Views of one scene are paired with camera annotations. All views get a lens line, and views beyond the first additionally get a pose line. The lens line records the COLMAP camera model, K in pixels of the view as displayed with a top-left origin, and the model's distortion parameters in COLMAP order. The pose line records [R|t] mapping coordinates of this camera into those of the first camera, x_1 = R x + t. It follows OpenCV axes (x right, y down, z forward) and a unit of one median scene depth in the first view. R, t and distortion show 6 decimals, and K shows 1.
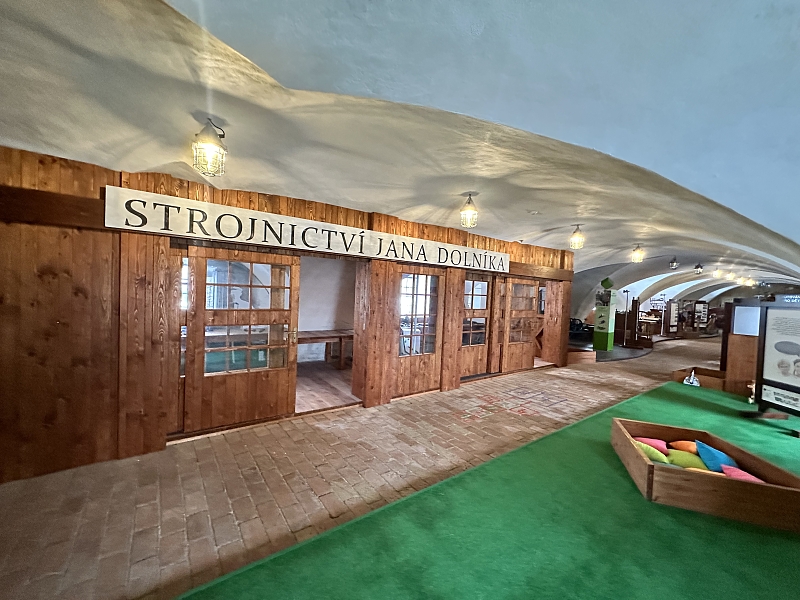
lens RADIAL K [[319.6, 0, 399.5], [0, 319.6, 298.9], [0, 0, 1]] dist [-0.008685, 0.001148]
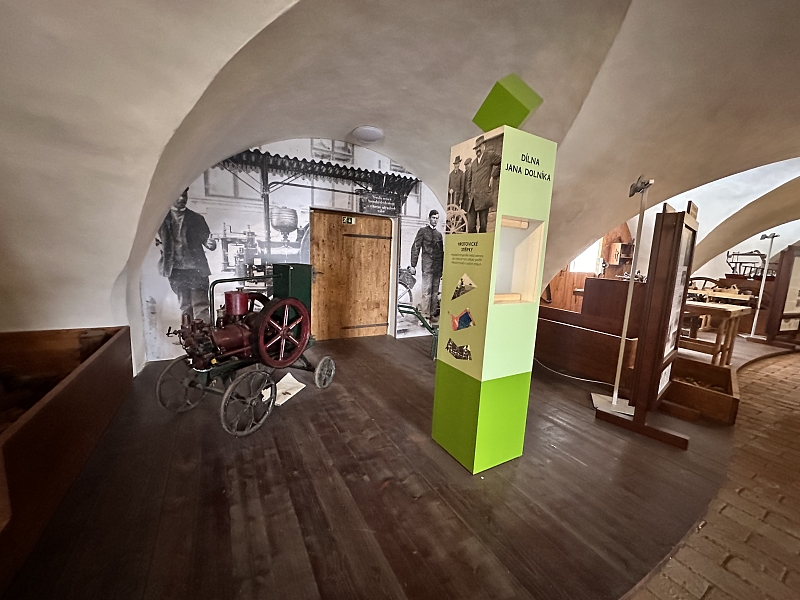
lens RADIAL K [[319.6, 0, 396.6], [0, 319.6, 300.3], [0, 0, 1]] dist [-0.008685, 0.001148]
pose [[0.992355, 0.020140, -0.121764, 0.438565], [-0.007129, 0.994302, 0.106360, 0.028832], [0.123212, -0.104679, 0.986844, 0.571470]]
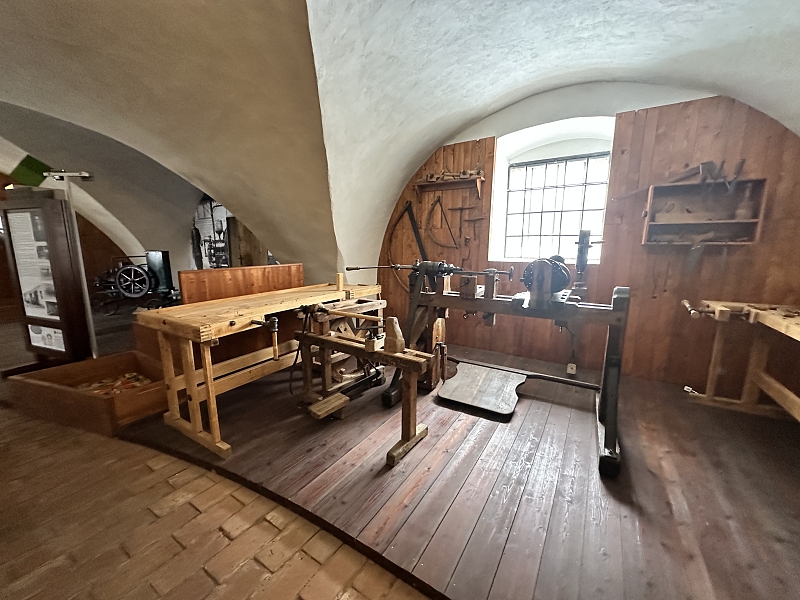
lens RADIAL K [[319.6, 0, 402.1], [0, 319.6, 301.3], [0, 0, 1]] dist [-0.008685, 0.001148]
pose [[0.359058, 0.124053, -0.925034, 0.848865], [-0.012832, 0.991690, 0.128011, 0.035396], [0.933227, -0.034094, 0.357666, 0.910235]]
